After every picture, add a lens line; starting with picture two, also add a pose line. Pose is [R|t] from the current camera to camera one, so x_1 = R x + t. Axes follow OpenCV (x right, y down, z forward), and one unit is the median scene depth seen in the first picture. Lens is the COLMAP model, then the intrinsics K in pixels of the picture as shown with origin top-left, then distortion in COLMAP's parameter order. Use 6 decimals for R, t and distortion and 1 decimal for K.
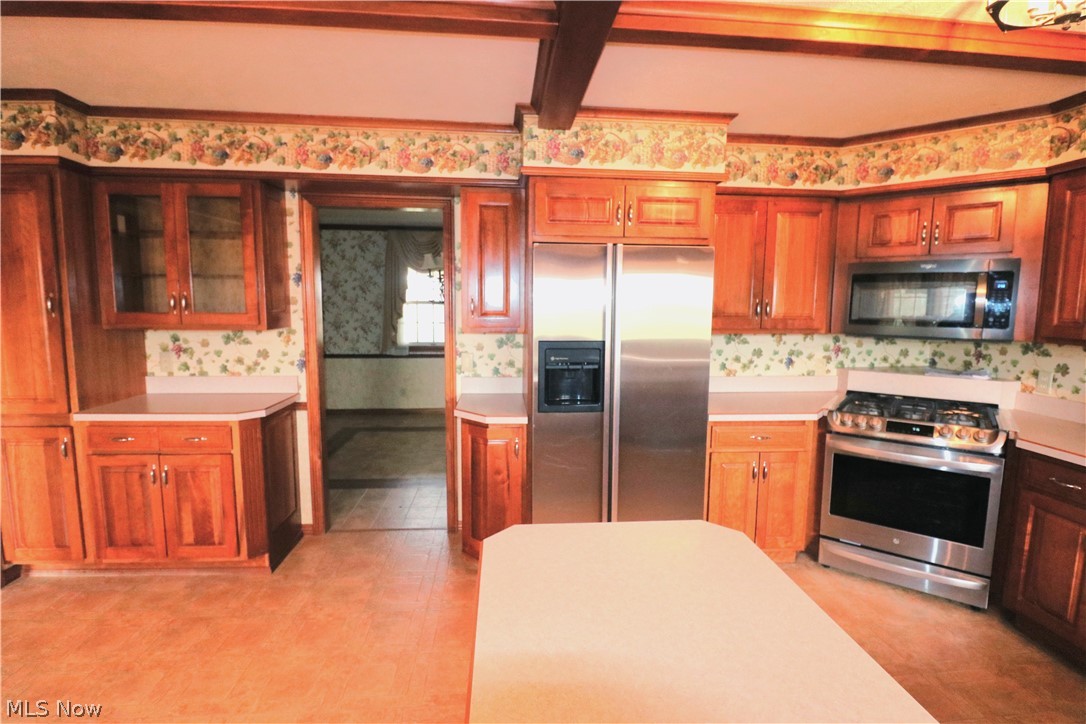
lens RADIAL K [[507.8, 0, 543.7], [0, 507.8, 355.8], [0, 0, 1]] dist [-0.005102, -0.008122]
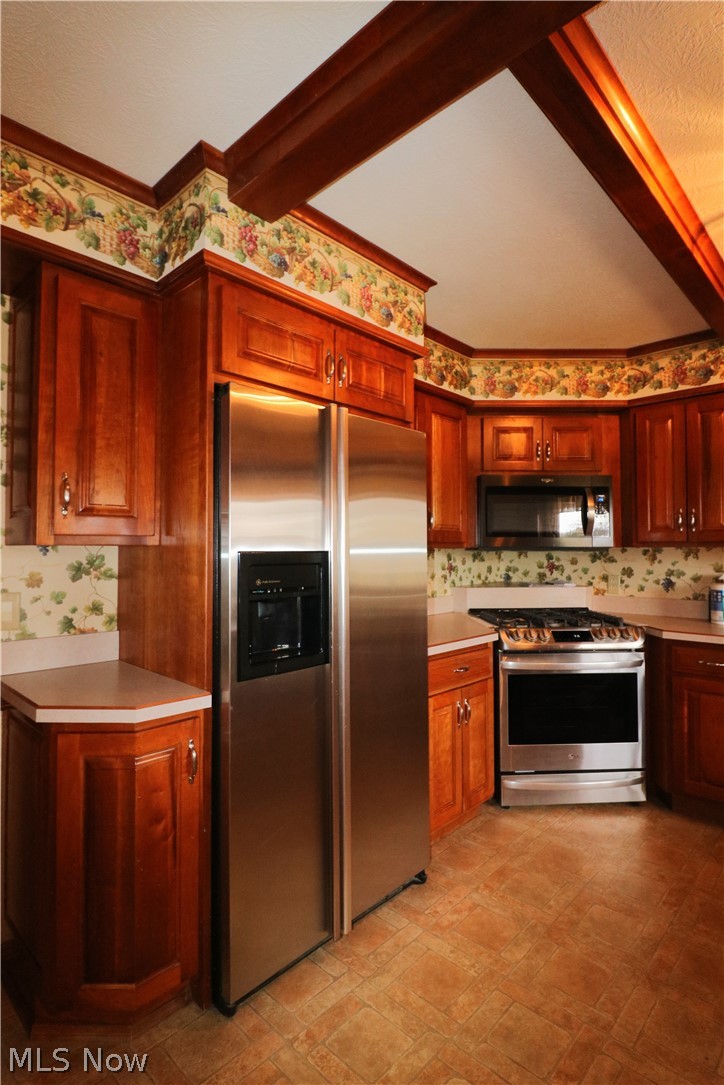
lens RADIAL K [[544.3, 0, 363.1], [0, 544.3, 533.2], [0, 0, 1]] dist [-0.006146, -0.000846]
pose [[0.753987, 0.011014, 0.656796, -0.279640], [0.075854, 0.991711, -0.103709, 0.021306], [-0.652494, 0.128016, 0.746902, 0.420143]]
